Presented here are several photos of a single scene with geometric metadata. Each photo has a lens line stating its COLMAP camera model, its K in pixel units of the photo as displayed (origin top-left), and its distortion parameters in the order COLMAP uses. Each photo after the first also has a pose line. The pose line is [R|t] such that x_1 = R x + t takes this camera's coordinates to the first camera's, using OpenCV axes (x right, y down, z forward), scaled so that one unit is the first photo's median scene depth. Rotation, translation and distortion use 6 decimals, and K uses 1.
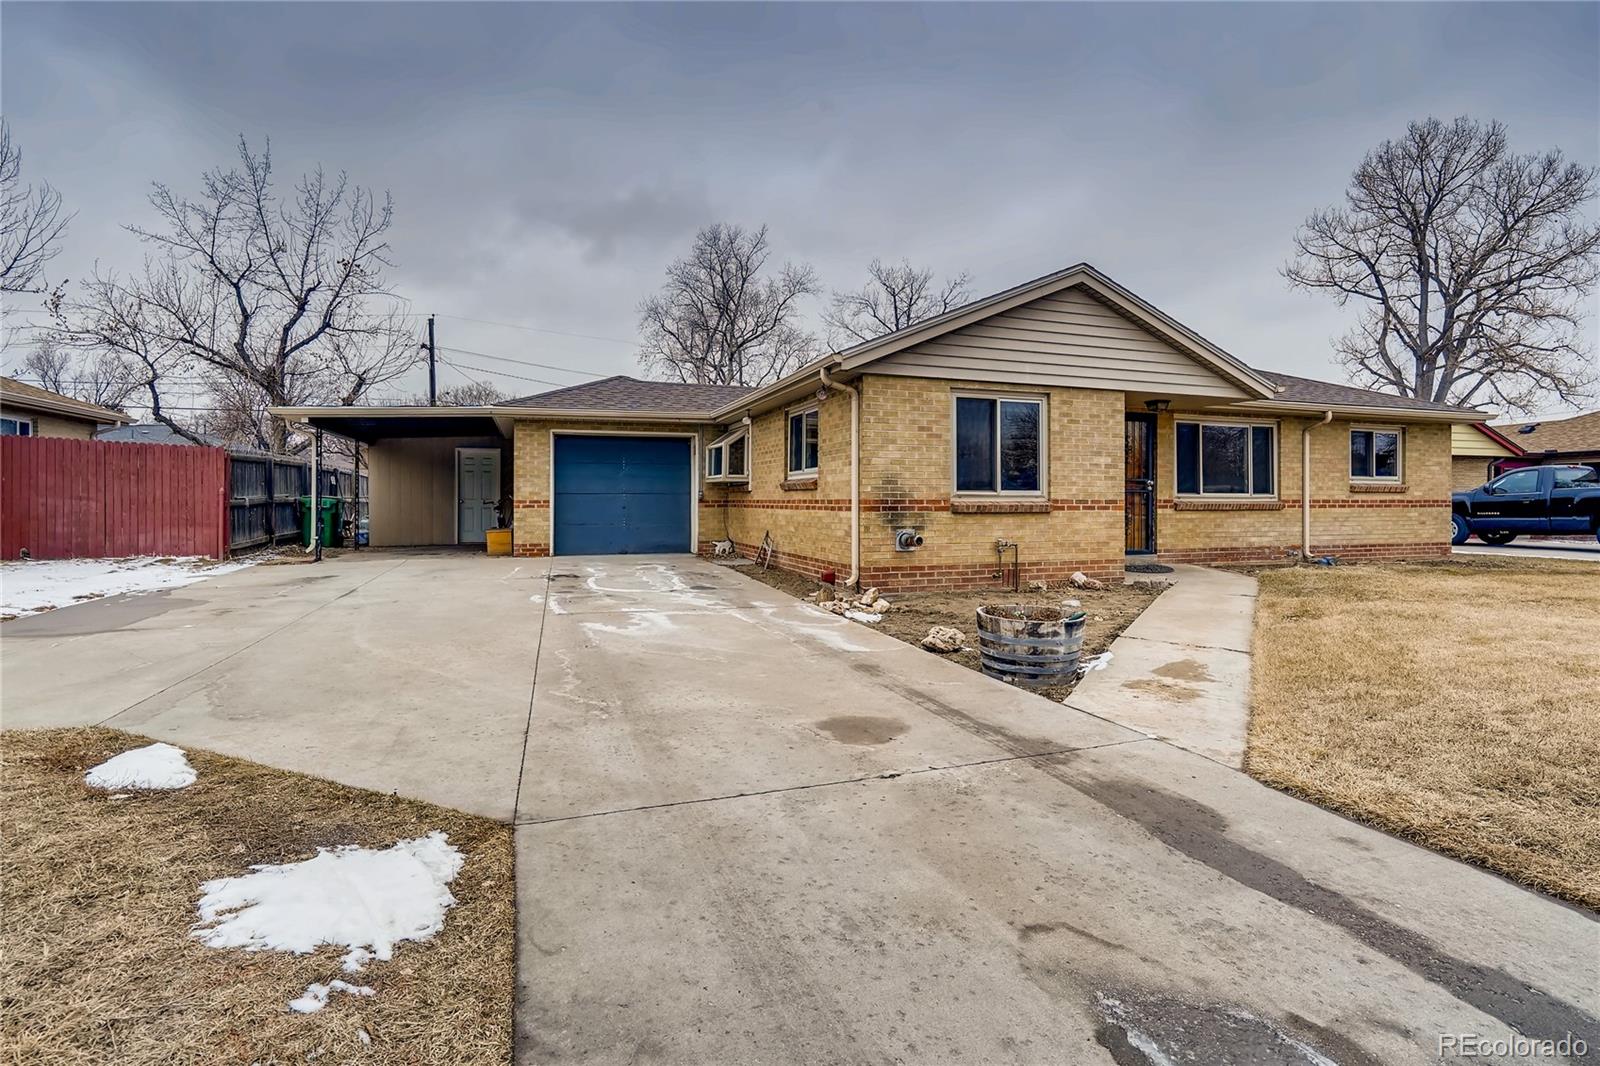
lens RADIAL K [[749.6, 0, 790.9], [0, 749.6, 512.6], [0, 0, 1]] dist [-0.026585, 0.019866]
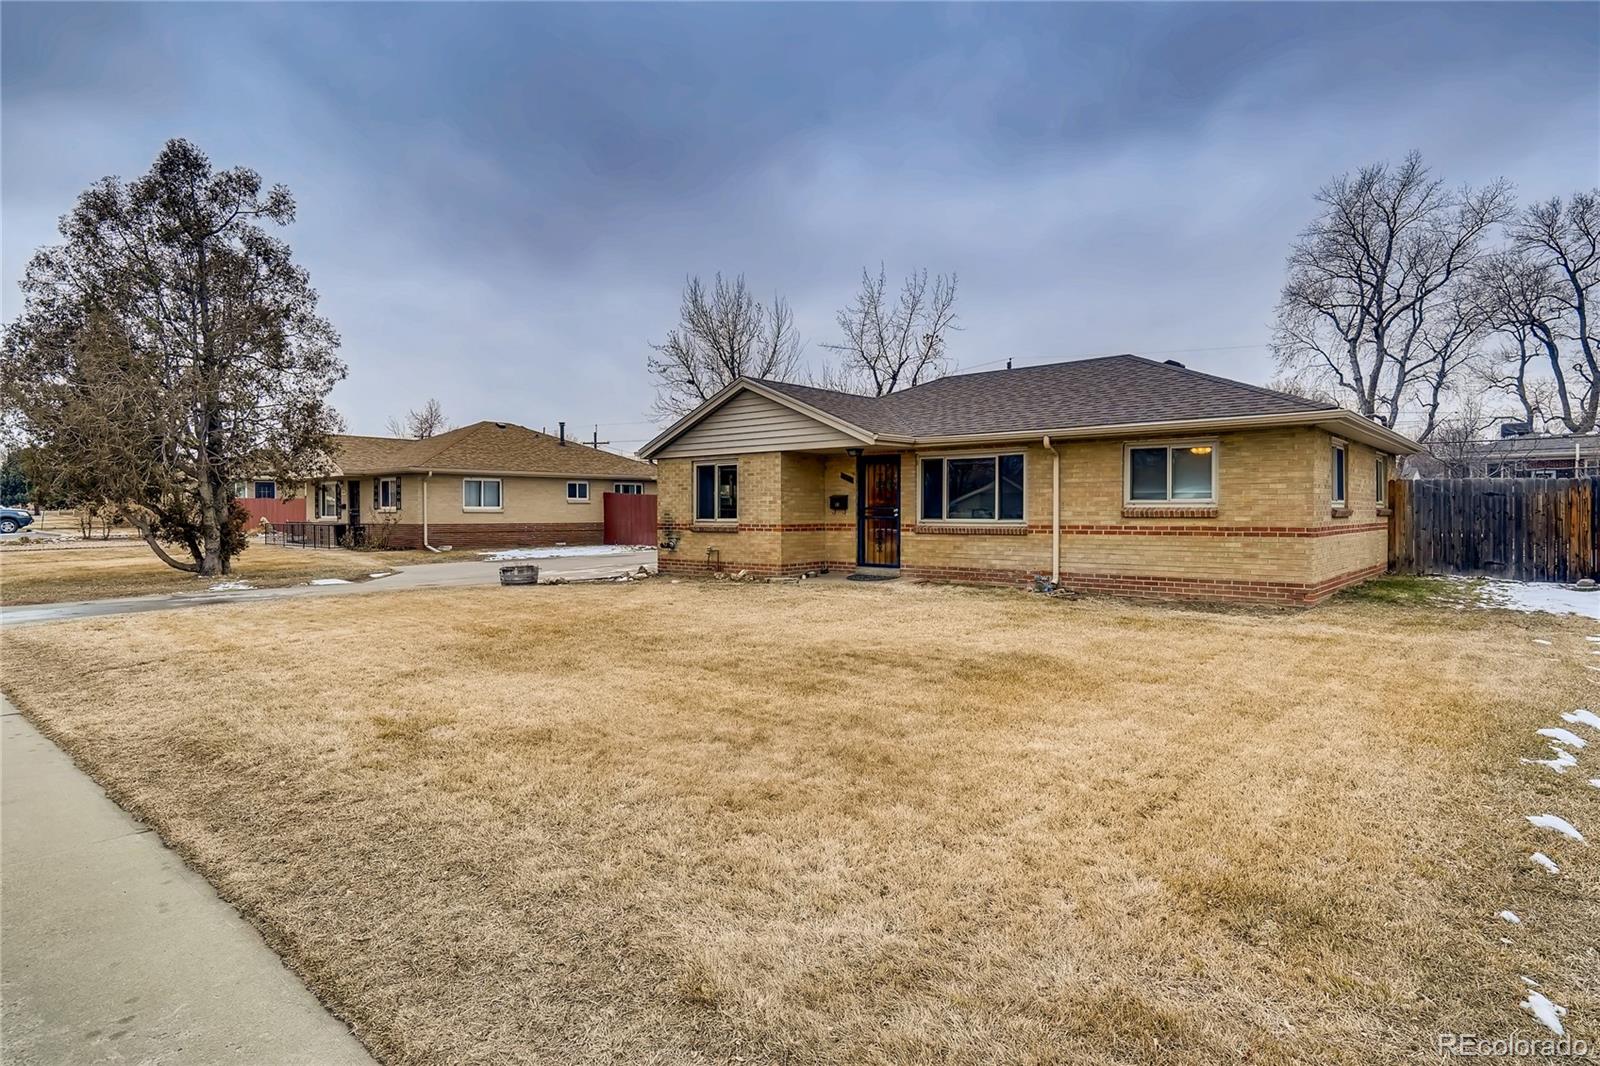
lens RADIAL K [[826.6, 0, 800.0], [0, 826.6, 533.0], [0, 0, 1]] dist [-0.044683, 0.025683]
pose [[0.504421, 0.019537, -0.863237, 1.895578], [-0.009987, 0.999809, 0.016793, -0.028599], [0.863400, 0.000150, 0.504520, 0.205495]]
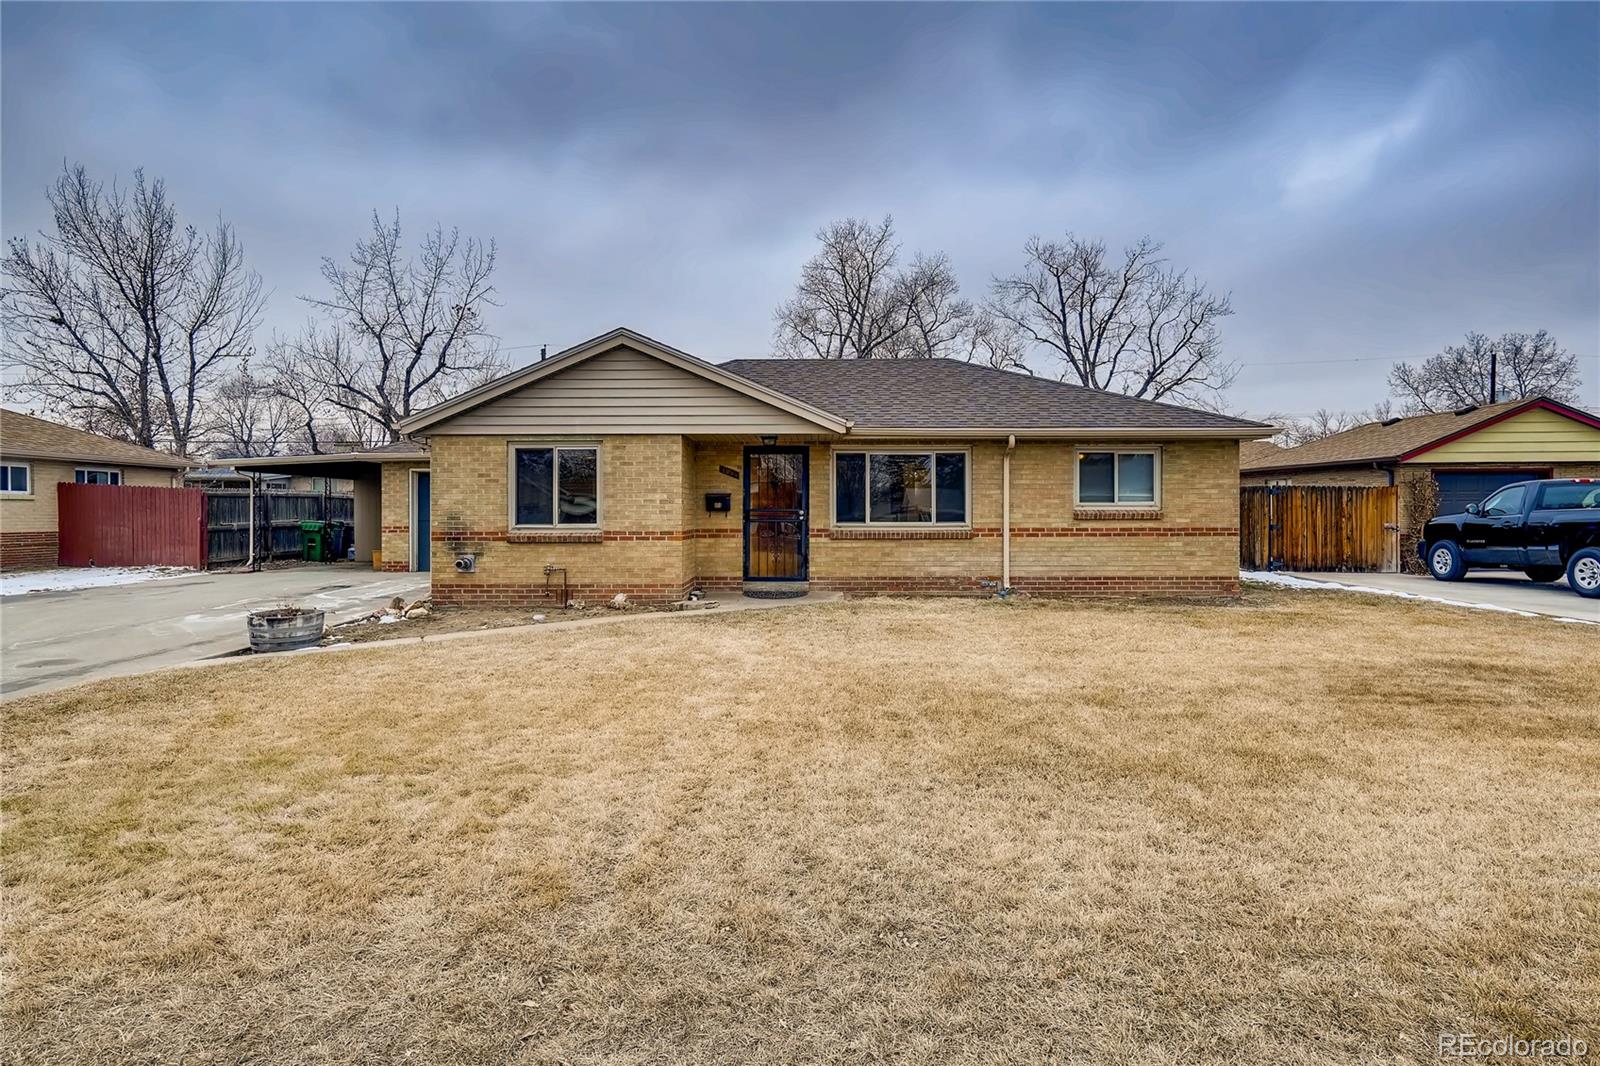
lens RADIAL K [[860.9, 0, 779.6], [0, 860.9, 529.7], [0, 0, 1]] dist [-0.026210, 0.000578]
pose [[0.939245, 0.003016, -0.343233, 1.034370], [-0.001737, 0.999990, 0.004033, -0.024962], [0.343242, -0.003192, 0.939242, -0.164167]]
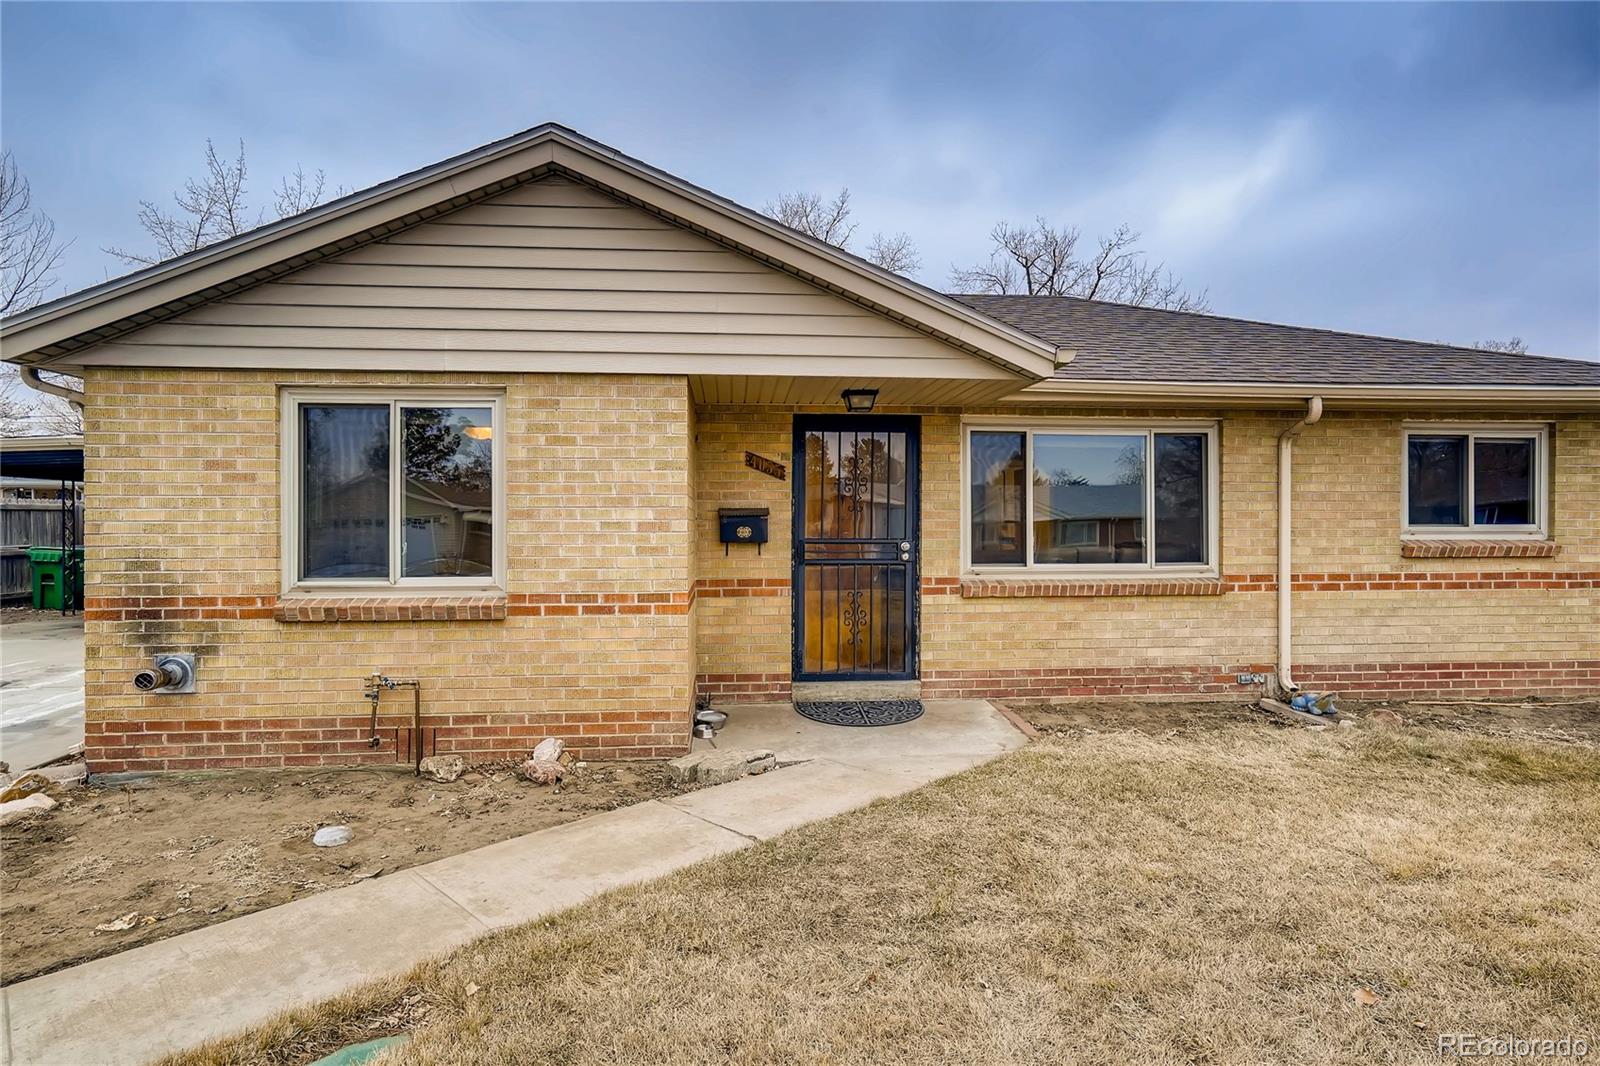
lens RADIAL K [[862.6, 0, 787.4], [0, 862.6, 538.0], [0, 0, 1]] dist [-0.028867, 0.030511]
pose [[0.970604, 0.000344, -0.240681, 0.655081], [-0.000469, 1.000000, -0.000462, -0.054134], [0.240680, 0.000561, 0.970604, 0.457323]]
